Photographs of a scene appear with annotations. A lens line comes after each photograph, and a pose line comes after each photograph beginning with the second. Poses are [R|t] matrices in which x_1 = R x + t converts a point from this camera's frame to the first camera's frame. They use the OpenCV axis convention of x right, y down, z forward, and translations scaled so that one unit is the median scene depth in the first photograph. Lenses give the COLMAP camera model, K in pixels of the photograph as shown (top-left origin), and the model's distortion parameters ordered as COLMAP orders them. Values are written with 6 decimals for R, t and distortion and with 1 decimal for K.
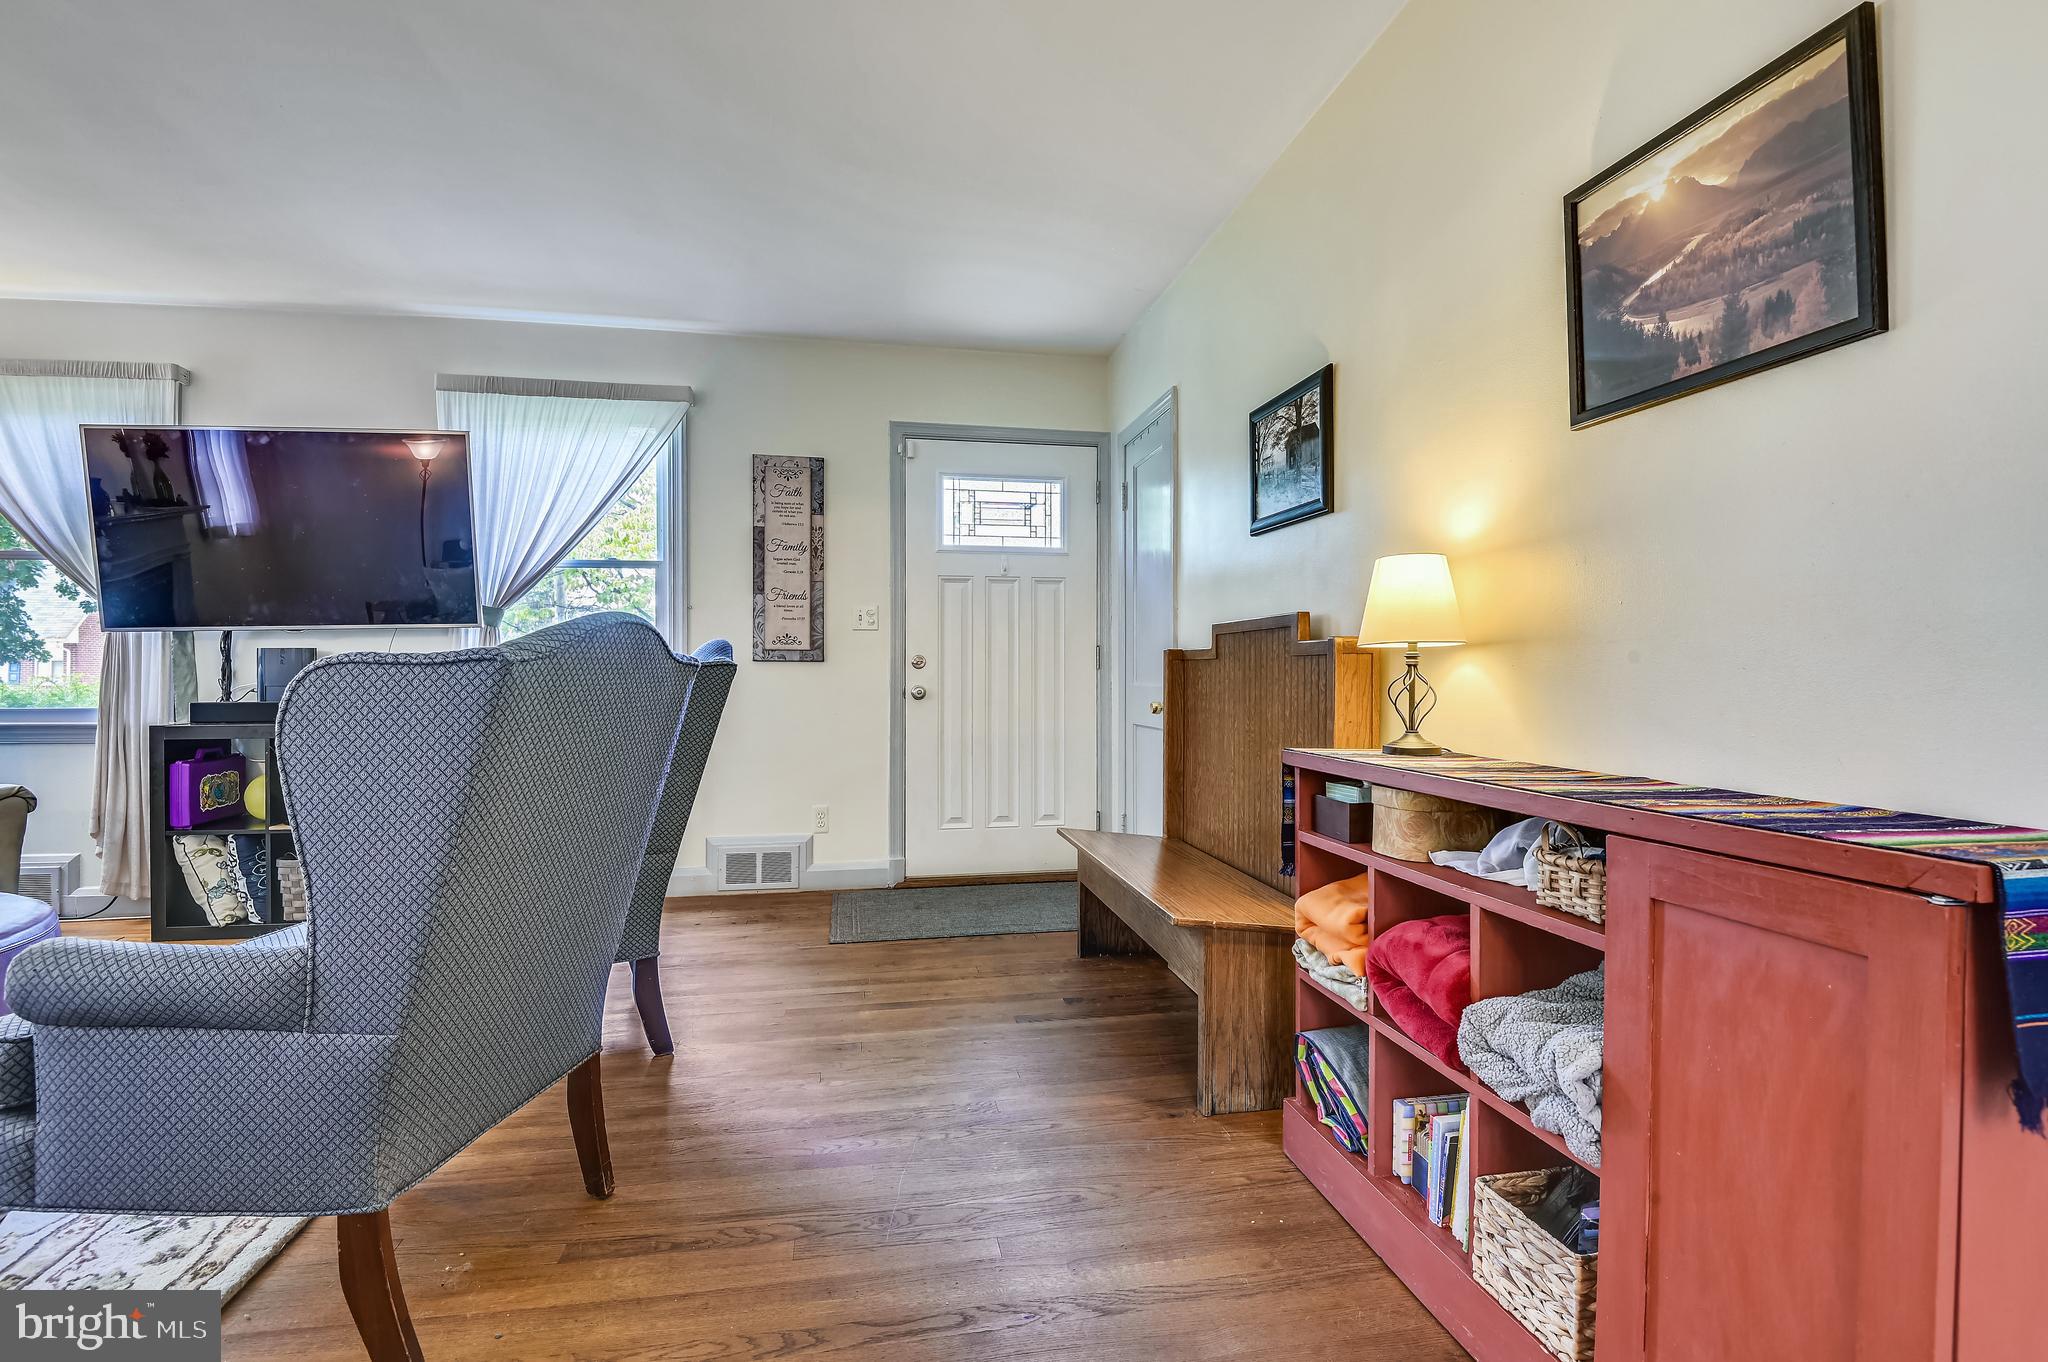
lens RADIAL K [[974.2, 0, 1032.6], [0, 974.2, 673.7], [0, 0, 1]] dist [-0.014889, -0.003824]
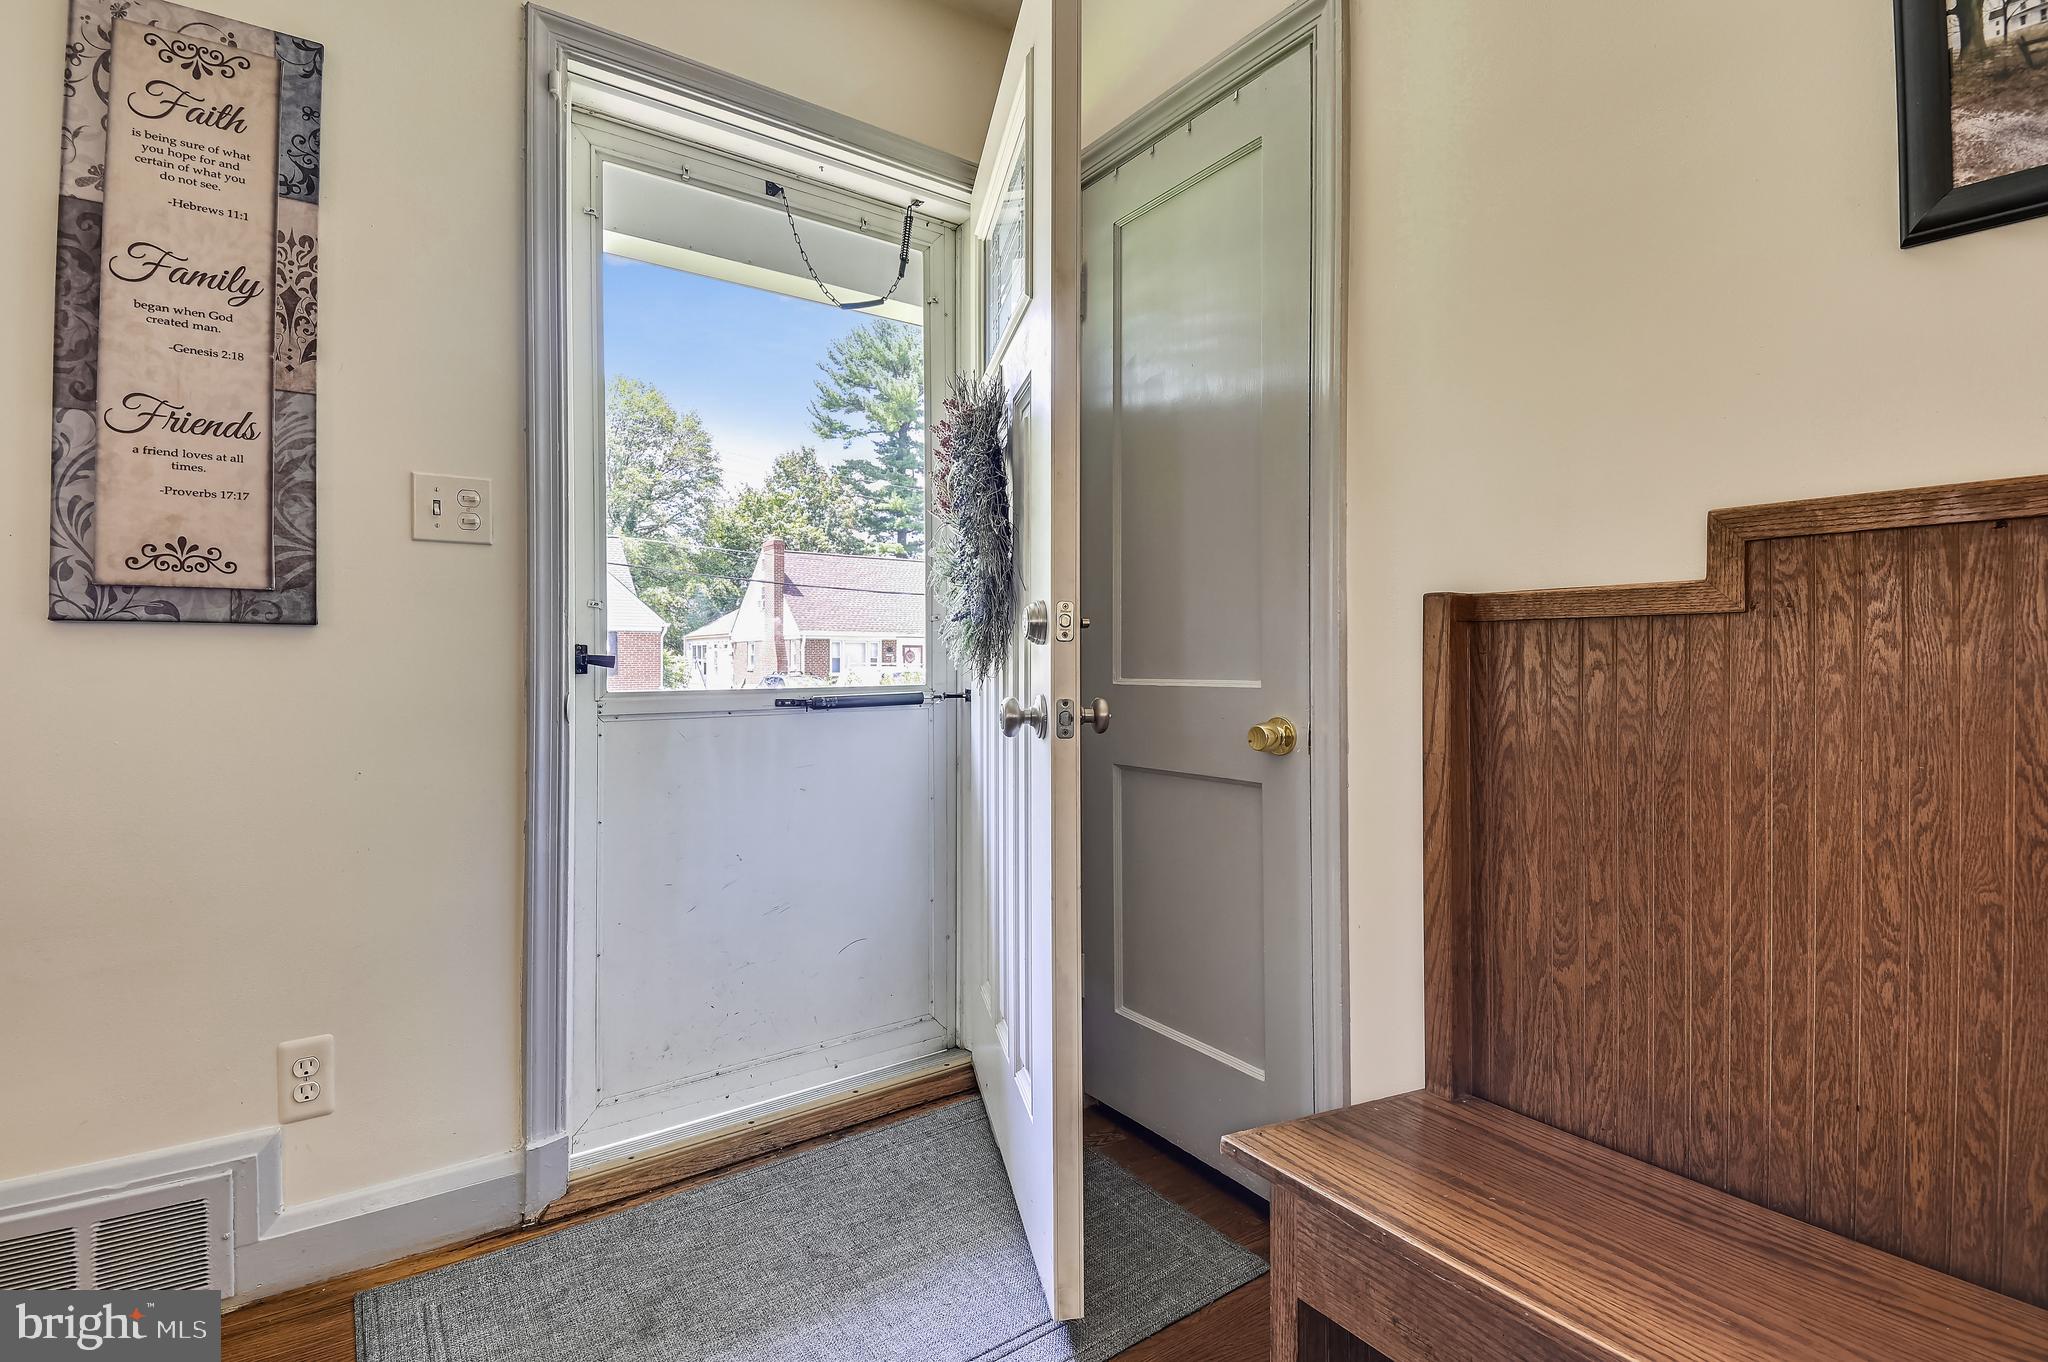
lens RADIAL K [[974.2, 0, 1016.2], [0, 974.2, 667.0], [0, 0, 1]] dist [-0.014889, -0.003824]
pose [[0.915694, 0.004231, 0.401853, -0.124829], [-0.000185, 0.999949, -0.010106, 0.005634], [-0.401875, 0.009180, 0.915648, 0.591132]]
